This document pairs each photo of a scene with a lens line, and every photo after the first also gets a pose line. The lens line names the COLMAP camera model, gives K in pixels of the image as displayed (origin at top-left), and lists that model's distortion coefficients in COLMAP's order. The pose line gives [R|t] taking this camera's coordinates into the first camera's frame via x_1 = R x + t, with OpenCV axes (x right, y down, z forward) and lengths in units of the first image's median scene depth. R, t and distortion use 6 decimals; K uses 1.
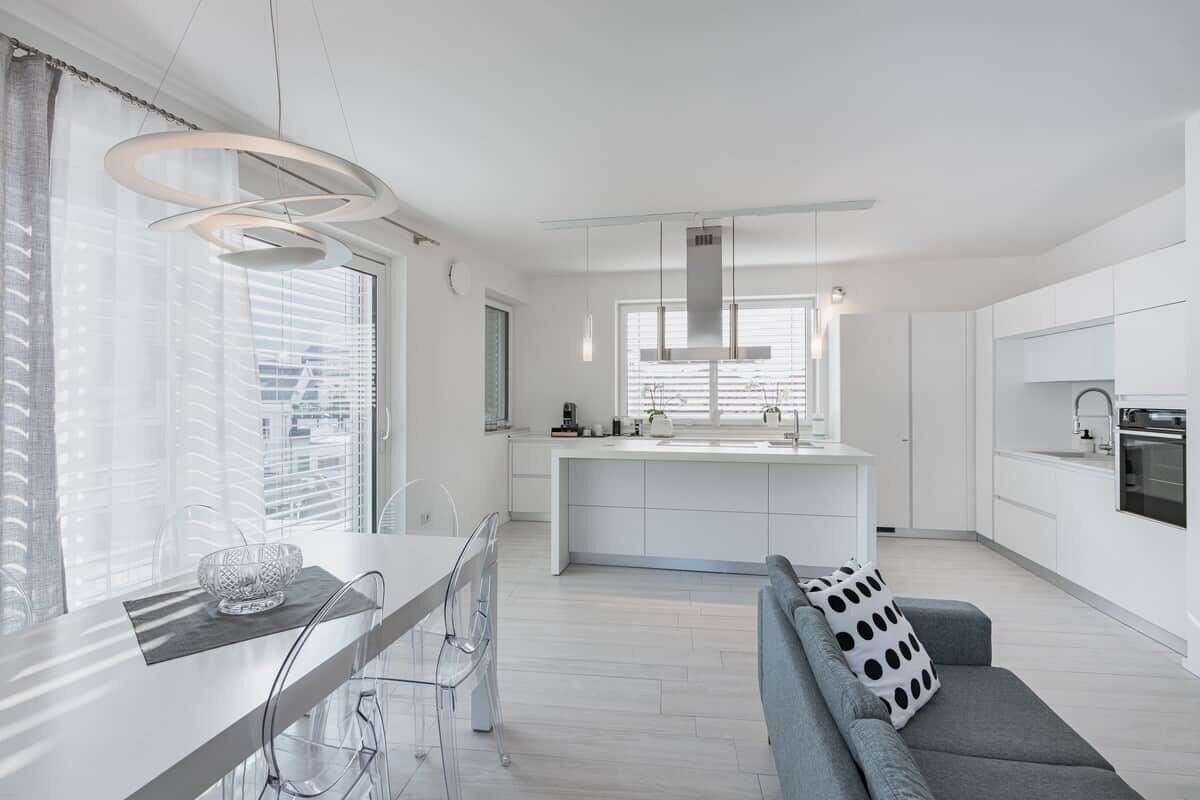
lens RADIAL K [[561.4, 0, 600.0], [0, 561.4, 400.0], [0, 0, 1]] dist [-0.012776, -0.000255]
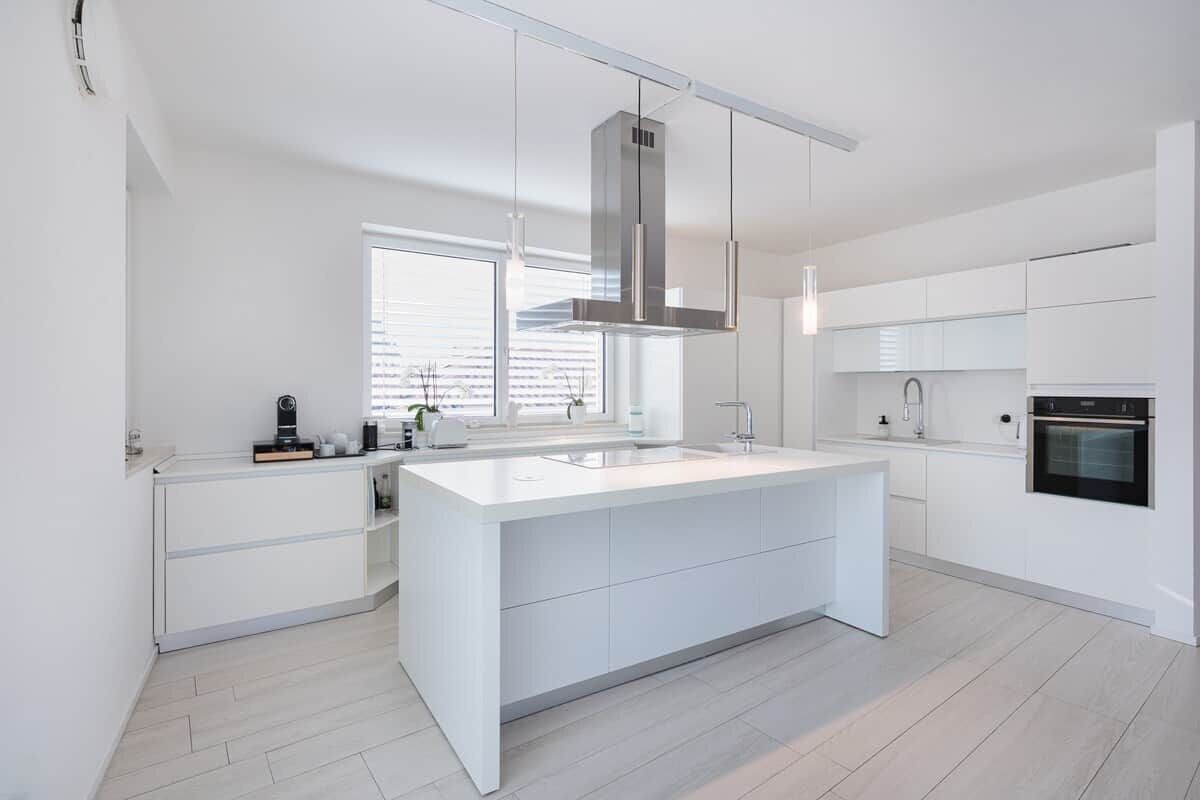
lens RADIAL K [[561.4, 0, 600.0], [0, 561.4, 400.0], [0, 0, 1]] dist [-0.012776, -0.000255]
pose [[0.717271, -0.016531, 0.696599, -0.212057], [0.002084, 0.999765, 0.021579, -0.001994], [-0.696792, -0.014026, 0.717137, 0.418290]]
